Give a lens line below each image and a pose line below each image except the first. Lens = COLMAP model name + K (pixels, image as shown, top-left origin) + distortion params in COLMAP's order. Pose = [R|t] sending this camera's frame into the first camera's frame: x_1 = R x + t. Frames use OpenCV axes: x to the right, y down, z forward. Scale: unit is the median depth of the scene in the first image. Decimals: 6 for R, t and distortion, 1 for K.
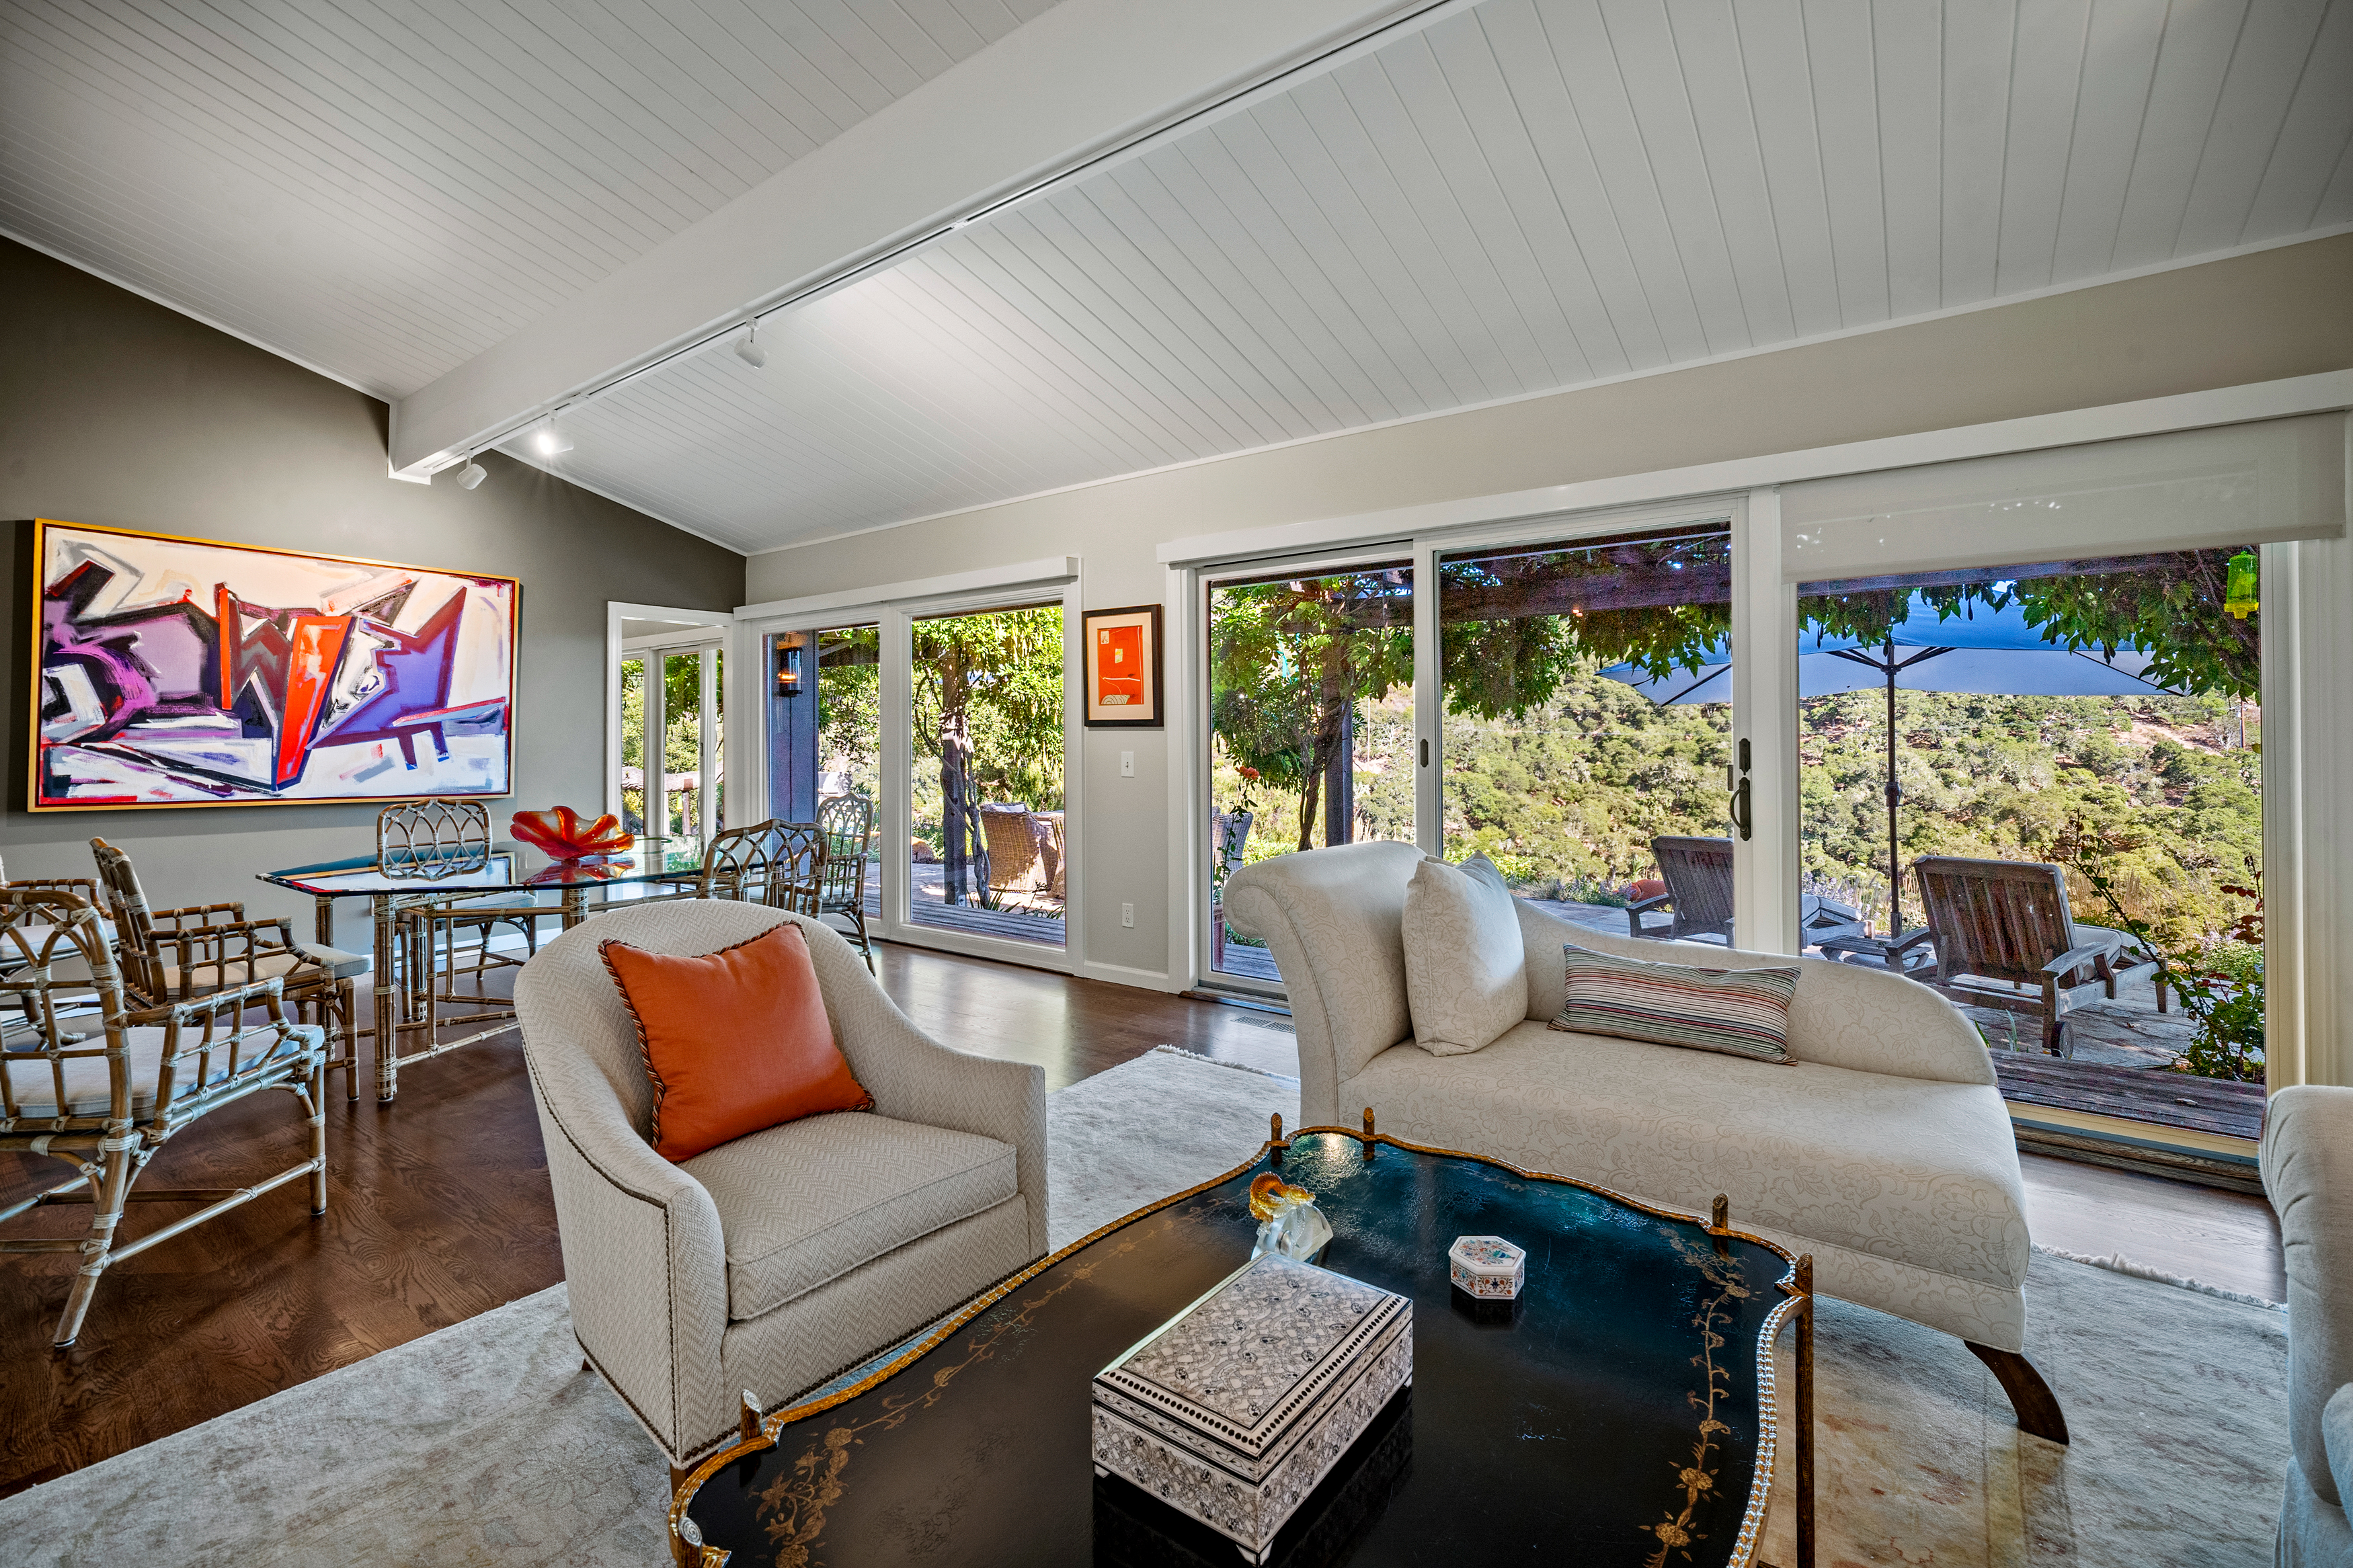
lens RADIAL K [[1024.4, 0, 1179.2], [0, 1024.4, 739.5], [0, 0, 1]] dist [-0.012293, 0.008081]
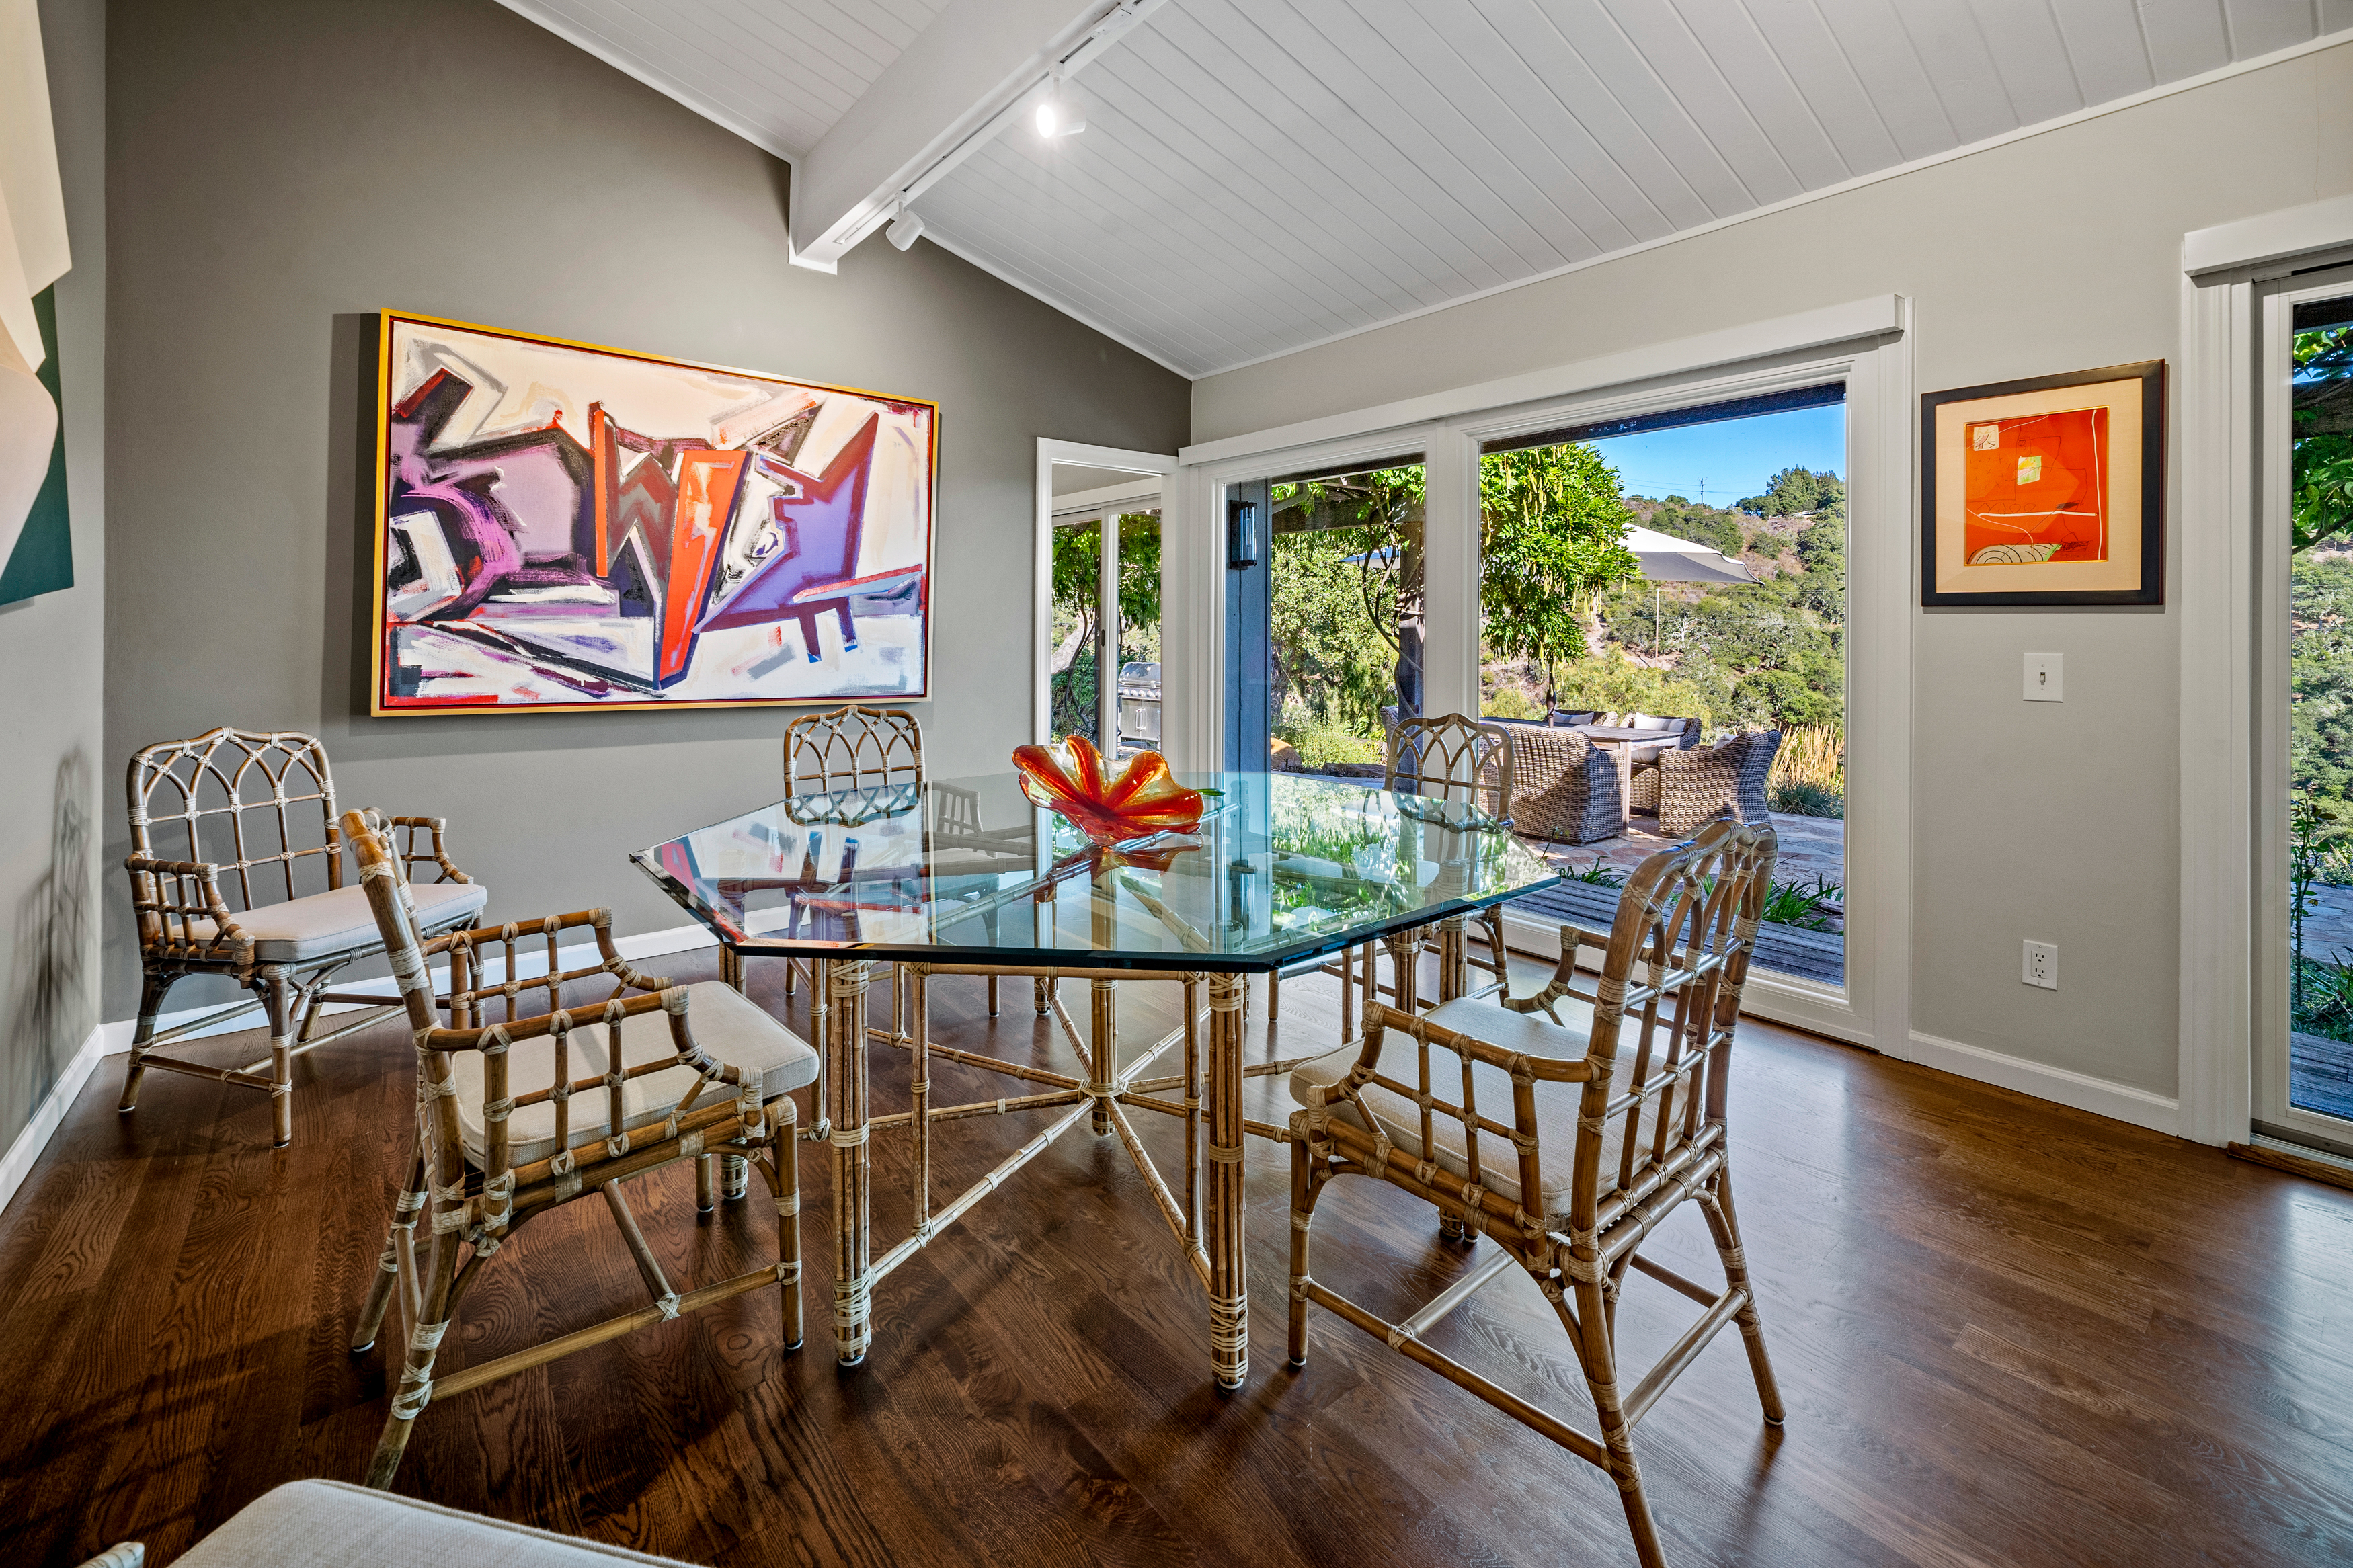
lens RADIAL K [[1024.4, 0, 1188.0], [0, 1024.4, 641.3], [0, 0, 1]] dist [-0.012293, 0.008081]
pose [[0.970022, 0.012319, -0.242706, -0.328444], [-0.009500, 0.999873, 0.012782, 0.002836], [0.242832, -0.010093, 0.970016, 0.368866]]
